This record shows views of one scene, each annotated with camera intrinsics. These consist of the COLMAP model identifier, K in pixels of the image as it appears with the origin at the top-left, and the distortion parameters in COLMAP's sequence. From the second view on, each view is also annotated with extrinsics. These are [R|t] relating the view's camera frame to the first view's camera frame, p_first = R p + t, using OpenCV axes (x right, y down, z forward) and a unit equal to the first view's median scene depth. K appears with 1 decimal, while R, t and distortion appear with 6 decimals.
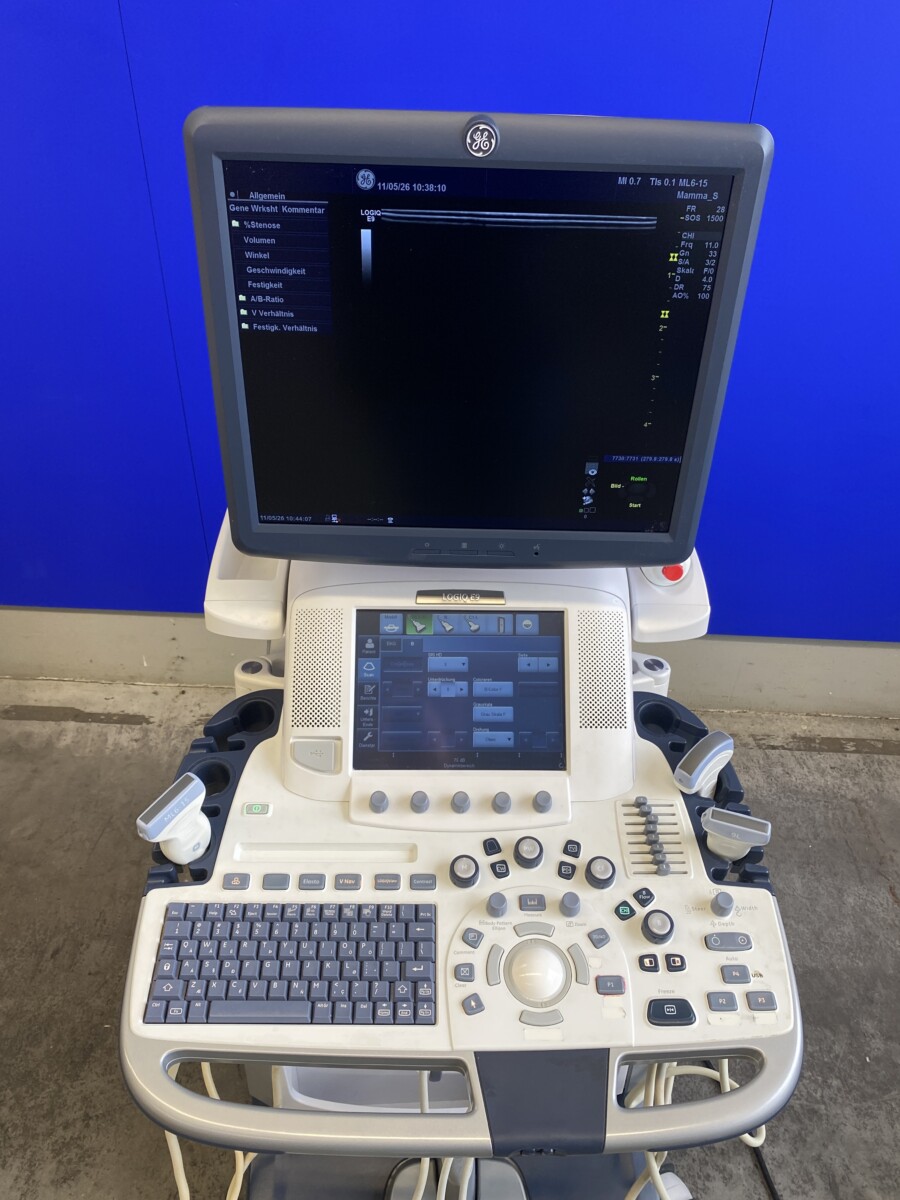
lens RADIAL K [[886.8, 0, 442.8], [0, 886.8, 603.4], [0, 0, 1]] dist [0.072789, -0.175640]
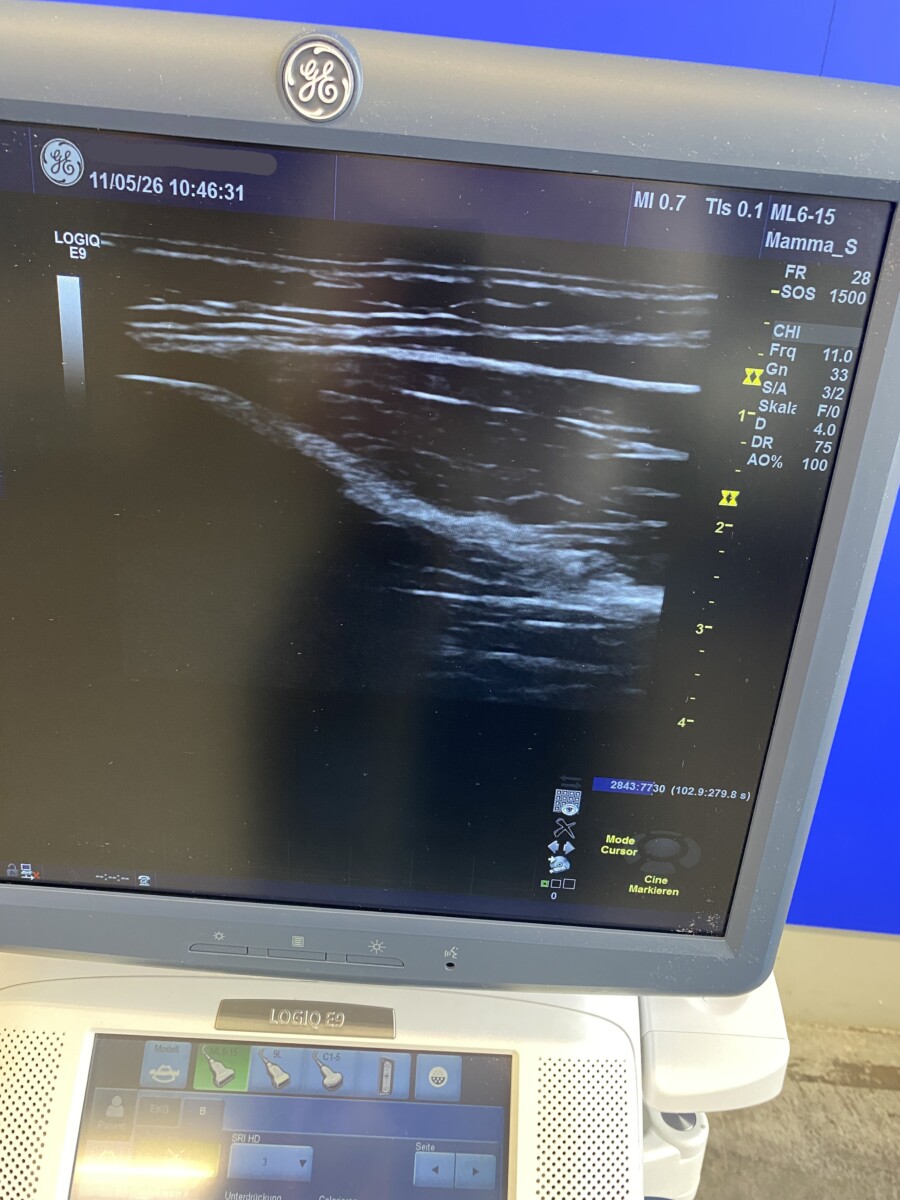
lens RADIAL K [[953.9, 0, 450.0], [0, 953.9, 600.0], [0, 0, 1]] dist [-0.008903, -0.005378]
pose [[0.998204, 0.054191, 0.025524, 0.084834], [-0.047391, 0.975061, -0.216817, -0.141719], [-0.036637, 0.215218, 0.975879, 0.478278]]
